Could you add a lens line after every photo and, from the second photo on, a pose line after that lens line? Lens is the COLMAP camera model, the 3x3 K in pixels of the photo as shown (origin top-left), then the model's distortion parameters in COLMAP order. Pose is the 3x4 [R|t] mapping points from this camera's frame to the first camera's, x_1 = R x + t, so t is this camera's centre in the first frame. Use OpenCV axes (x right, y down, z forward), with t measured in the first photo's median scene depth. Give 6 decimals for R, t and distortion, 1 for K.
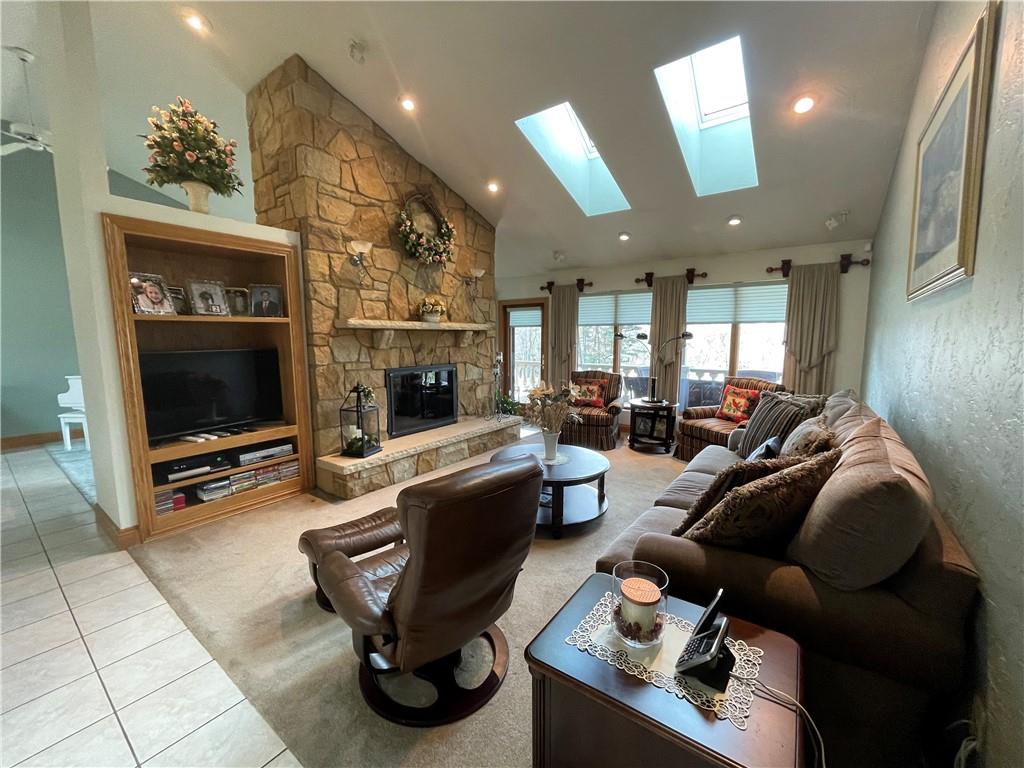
lens RADIAL K [[411.7, 0, 511.4], [0, 411.7, 384.9], [0, 0, 1]] dist [-0.008969, -0.000169]
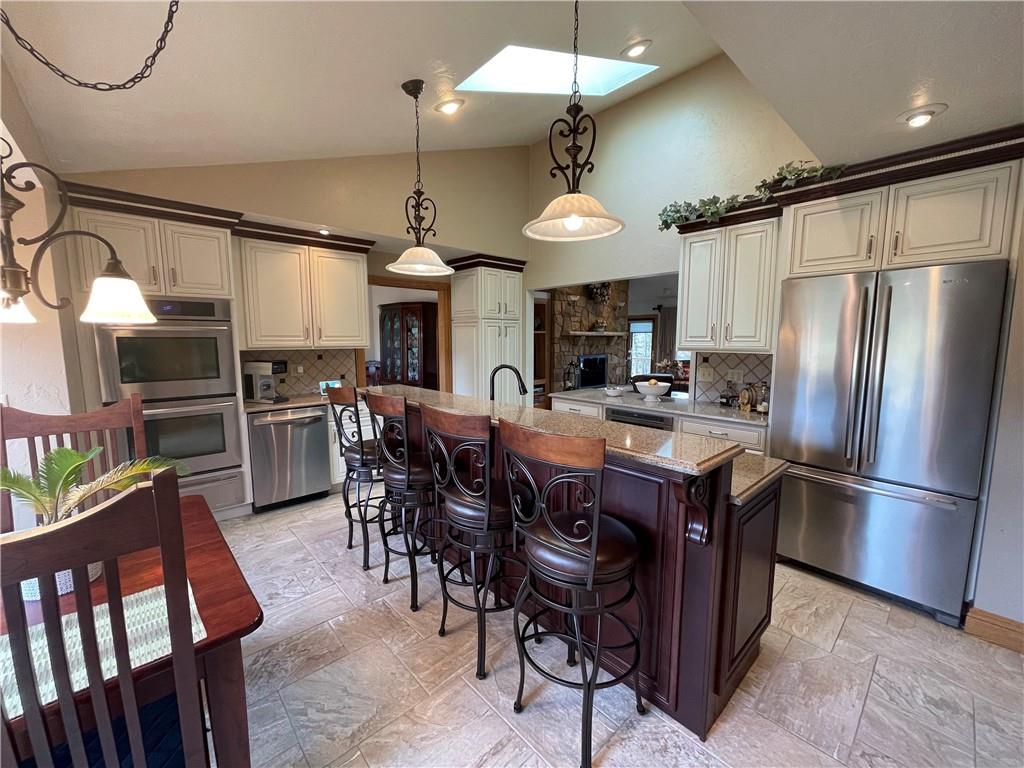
lens RADIAL K [[411.7, 0, 505.8], [0, 411.7, 384.6], [0, 0, 1]] dist [-0.008969, -0.000169]
pose [[0.979094, 0.027064, -0.201599, -0.207243], [-0.026897, 0.999632, 0.003568, 0.090495], [0.201621, 0.001929, 0.979462, -0.889592]]
